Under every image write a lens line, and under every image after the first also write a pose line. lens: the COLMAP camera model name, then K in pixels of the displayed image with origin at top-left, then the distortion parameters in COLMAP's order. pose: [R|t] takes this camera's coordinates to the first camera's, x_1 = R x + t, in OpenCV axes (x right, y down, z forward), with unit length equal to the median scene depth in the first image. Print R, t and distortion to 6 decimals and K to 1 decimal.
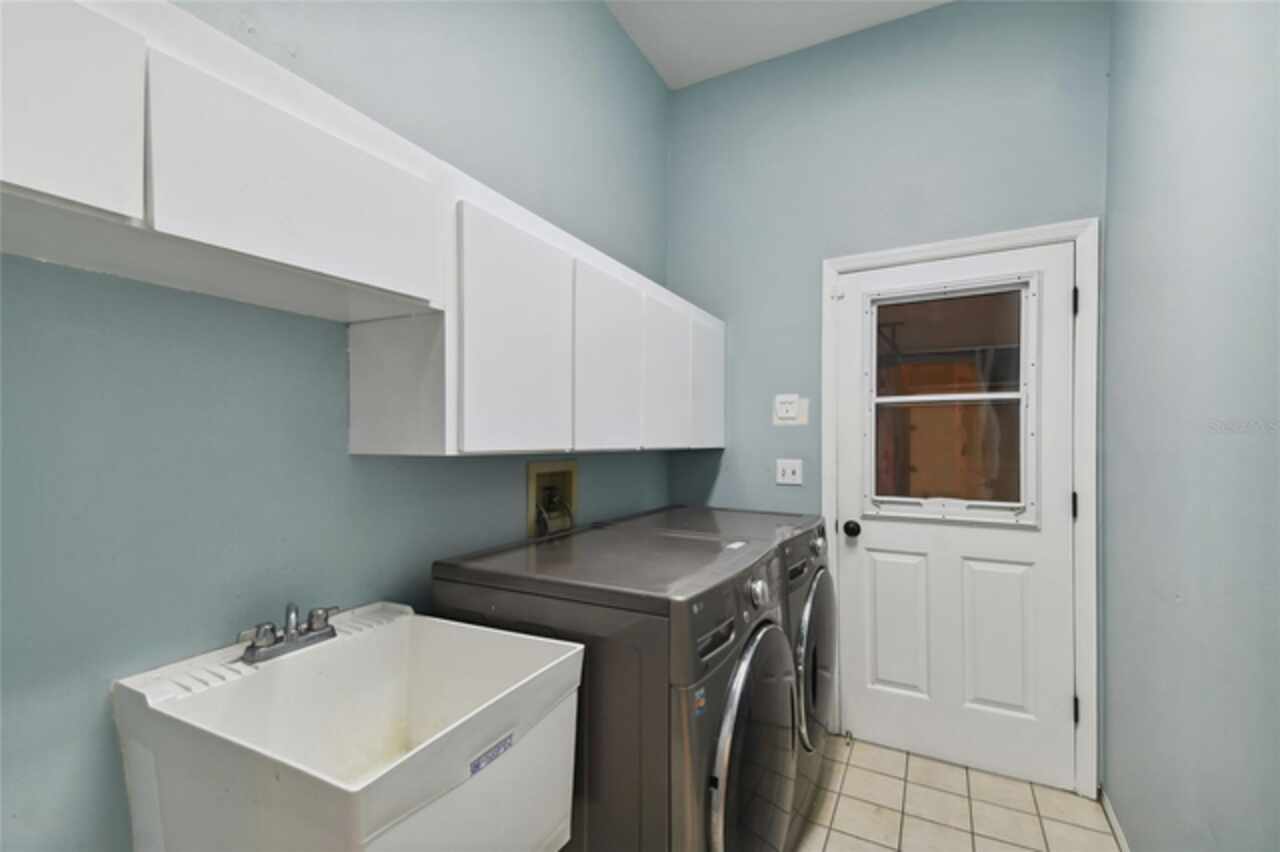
lens RADIAL K [[571.5, 0, 624.2], [0, 571.5, 442.2], [0, 0, 1]] dist [0.065260, -0.039638]
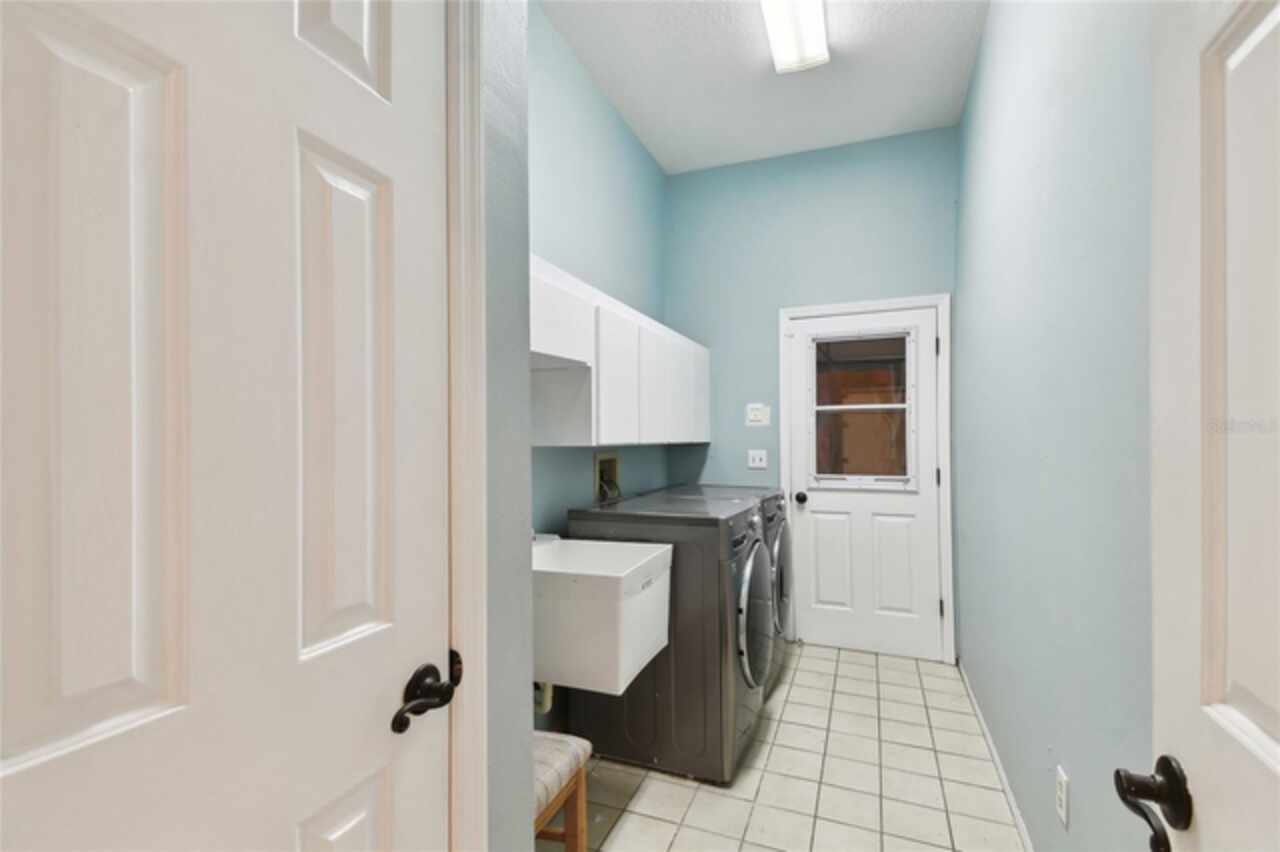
lens RADIAL K [[563.7, 0, 644.1], [0, 563.7, 433.5], [0, 0, 1]] dist [0.068407, -0.037000]
pose [[0.992972, -0.006572, 0.118165, -0.179191], [0.007774, 0.999923, -0.009711, 0.001056], [-0.118092, 0.010561, 0.992947, -0.400006]]
